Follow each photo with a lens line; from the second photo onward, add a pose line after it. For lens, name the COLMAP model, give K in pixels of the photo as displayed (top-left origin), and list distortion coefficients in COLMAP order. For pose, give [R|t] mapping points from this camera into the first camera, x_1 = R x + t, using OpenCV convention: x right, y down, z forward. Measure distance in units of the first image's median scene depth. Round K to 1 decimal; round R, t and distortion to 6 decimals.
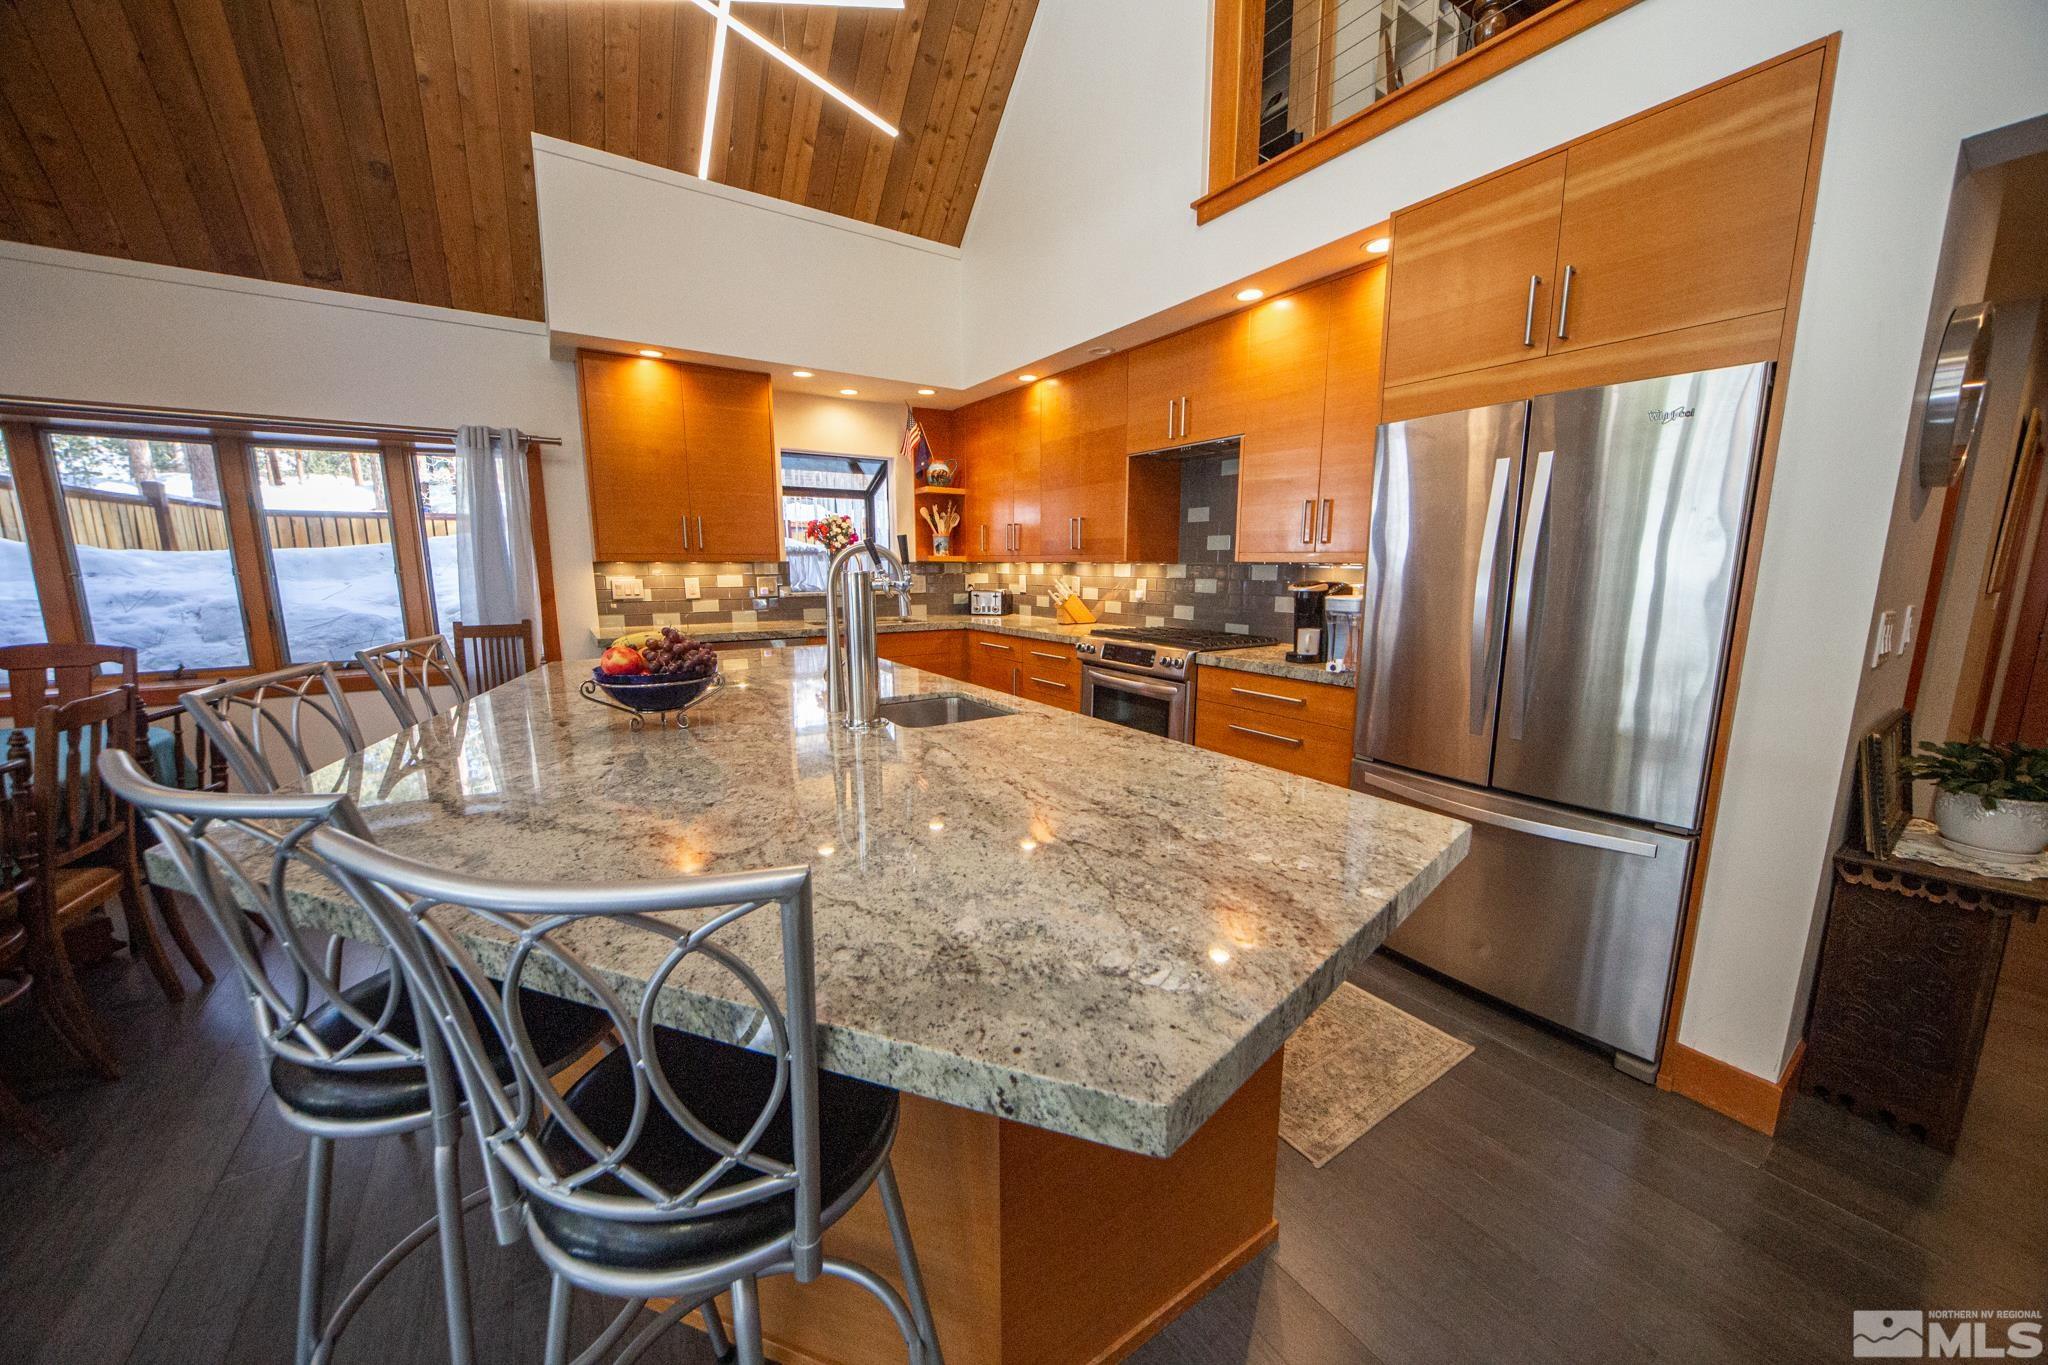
lens RADIAL K [[720.9, 0, 1029.6], [0, 720.9, 682.1], [0, 0, 1]] dist [-0.015057, 0.002875]
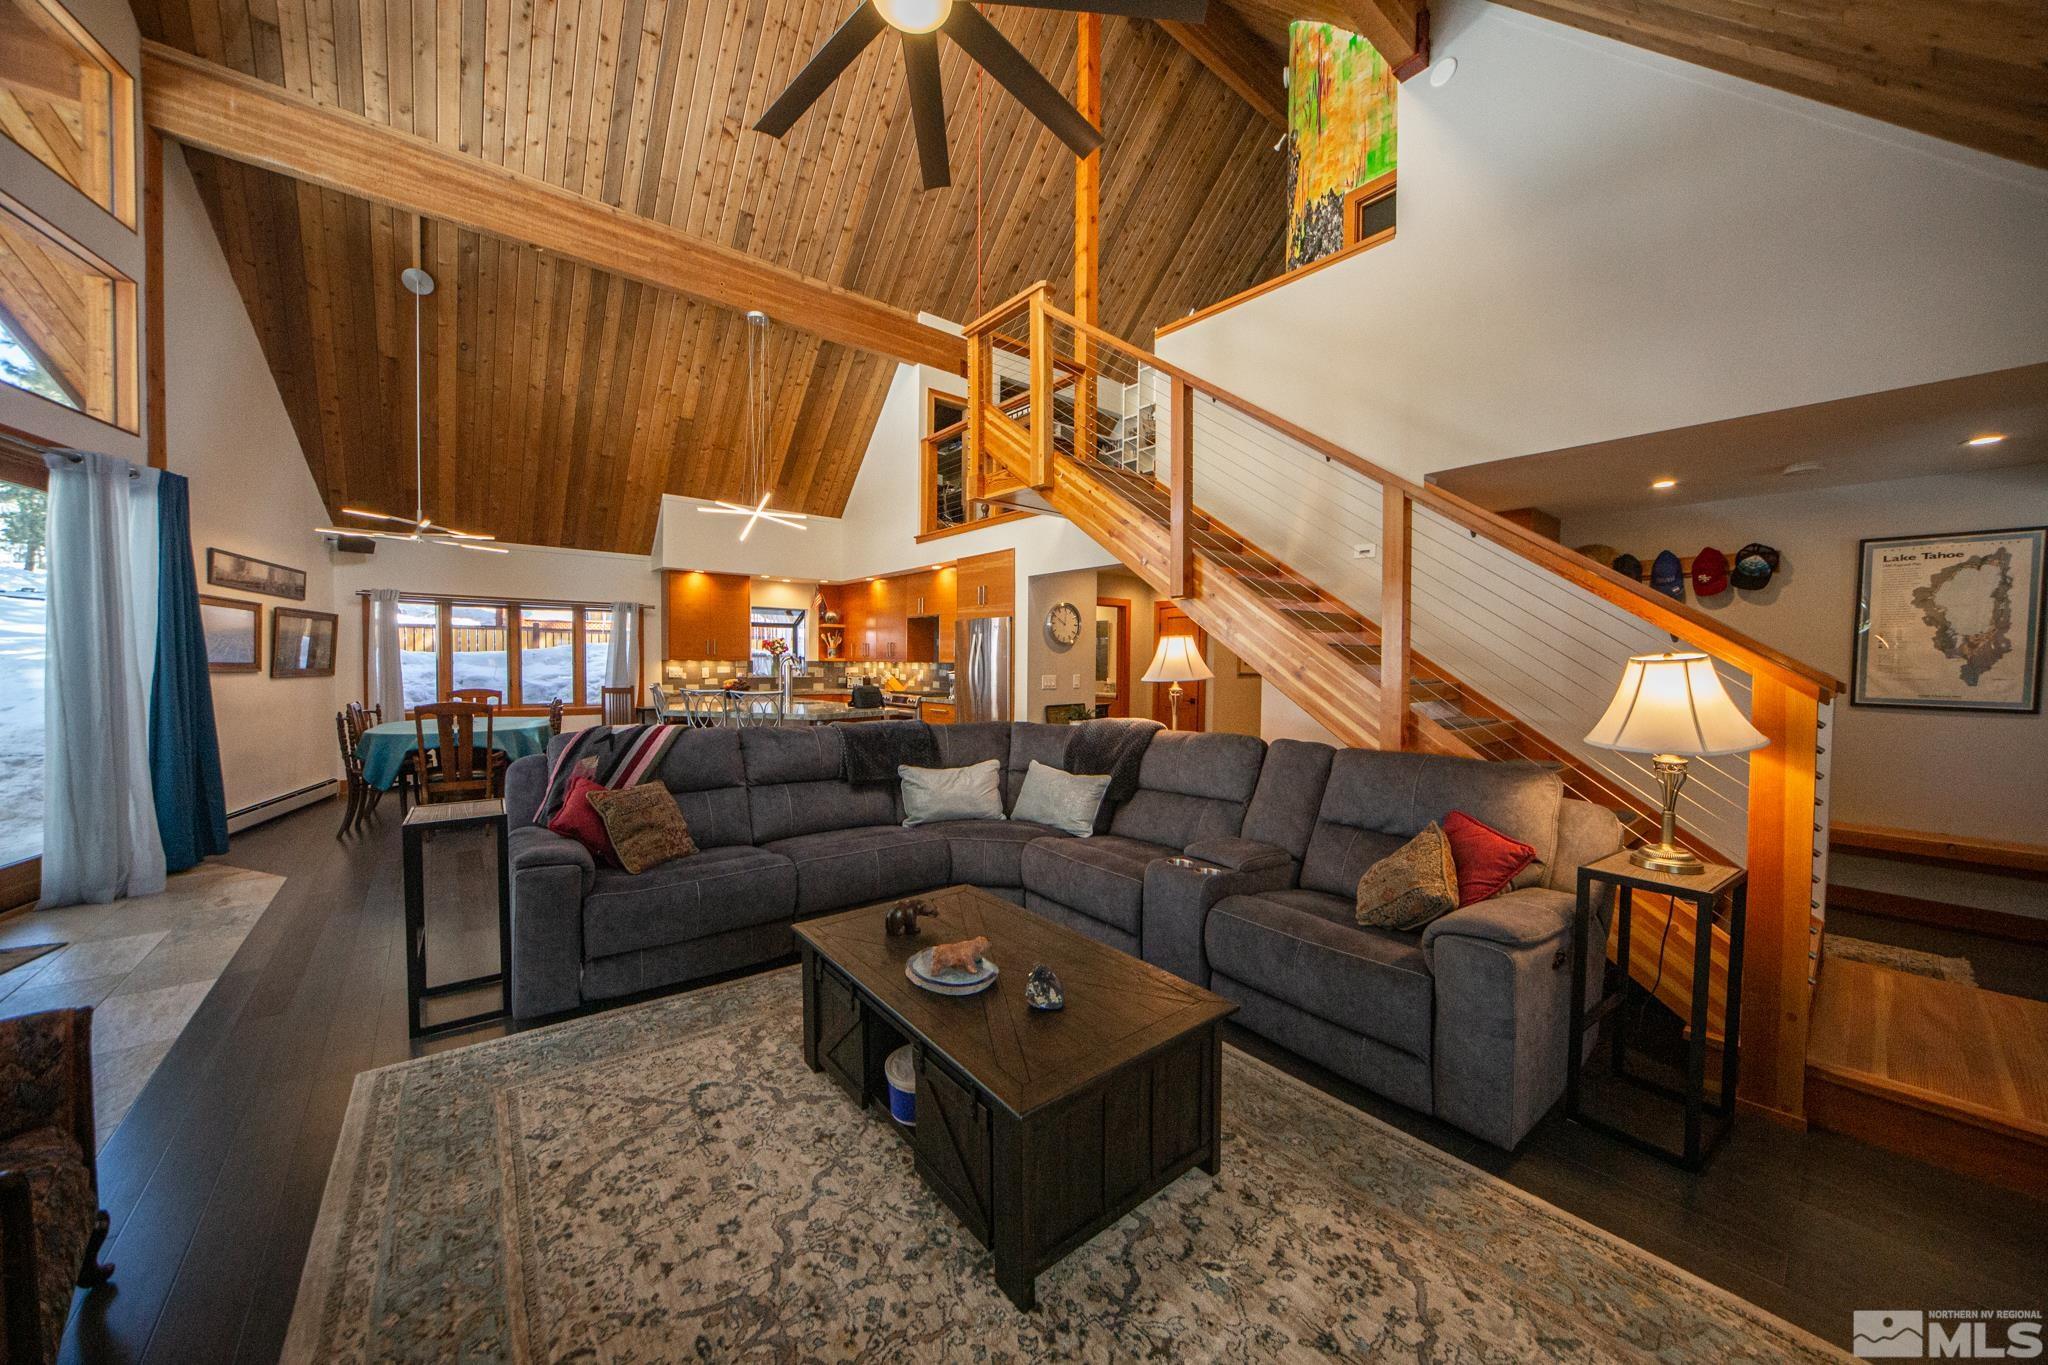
lens RADIAL K [[720.9, 0, 1029.6], [0, 720.9, 682.1], [0, 0, 1]] dist [-0.015057, 0.002875]
pose [[0.995259, 0.005562, 0.097104, 0.275670], [0.007692, 0.990735, -0.135588, 0.195523], [-0.096959, 0.135692, 0.985995, -1.200618]]
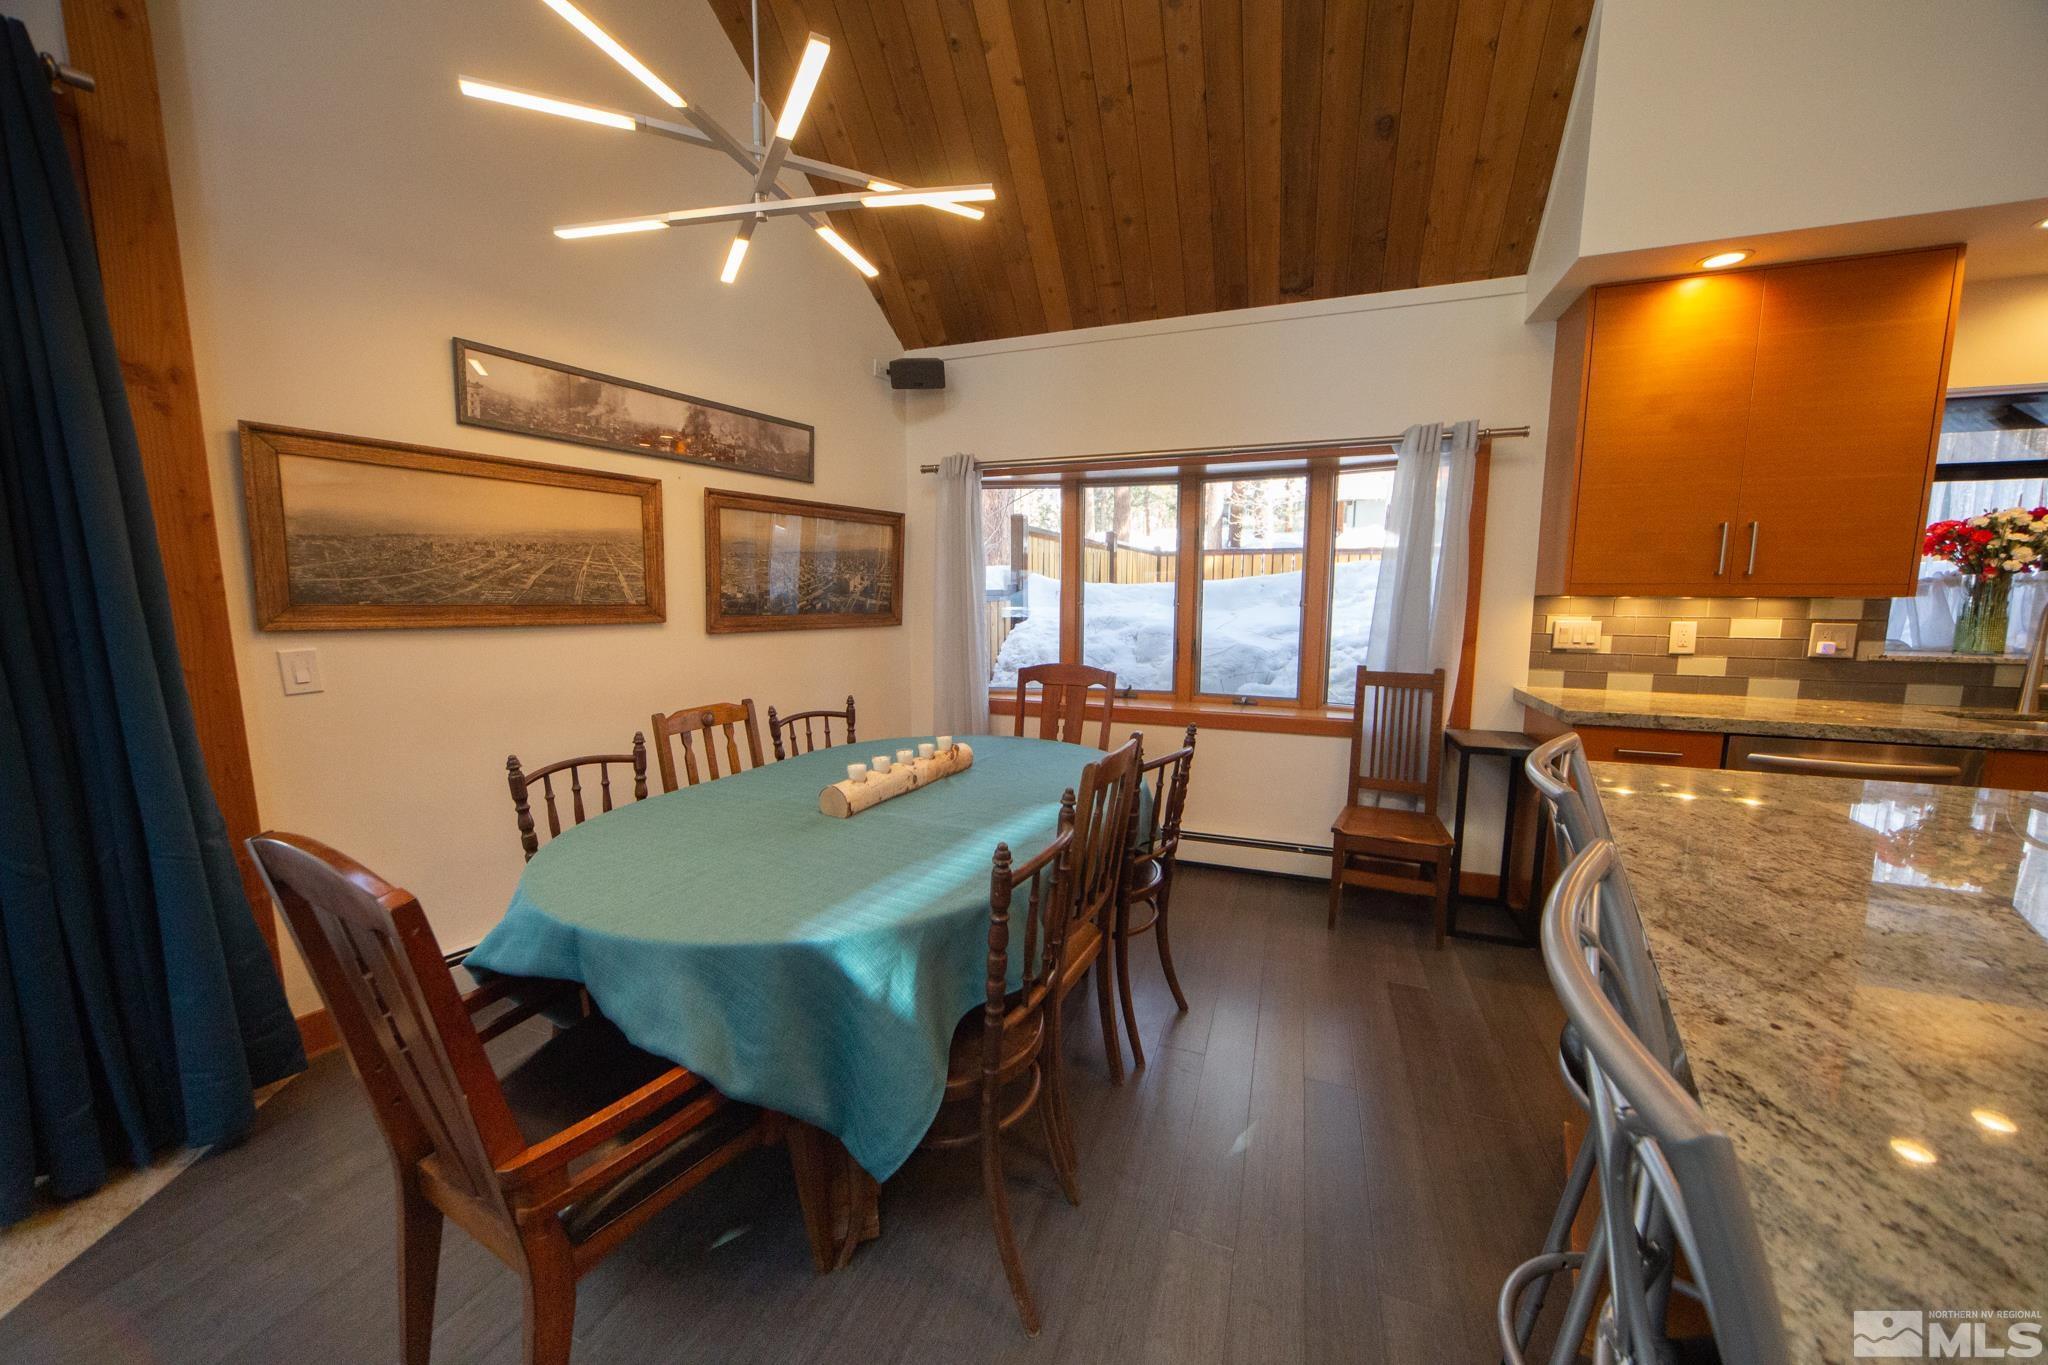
lens RADIAL K [[720.9, 0, 1029.6], [0, 720.9, 682.1], [0, 0, 1]] dist [-0.015057, 0.002875]
pose [[0.584780, 0.101800, -0.804779, -0.311819], [-0.135778, 0.990382, 0.026617, -0.031034], [0.799748, 0.093706, 0.592977, 0.172078]]
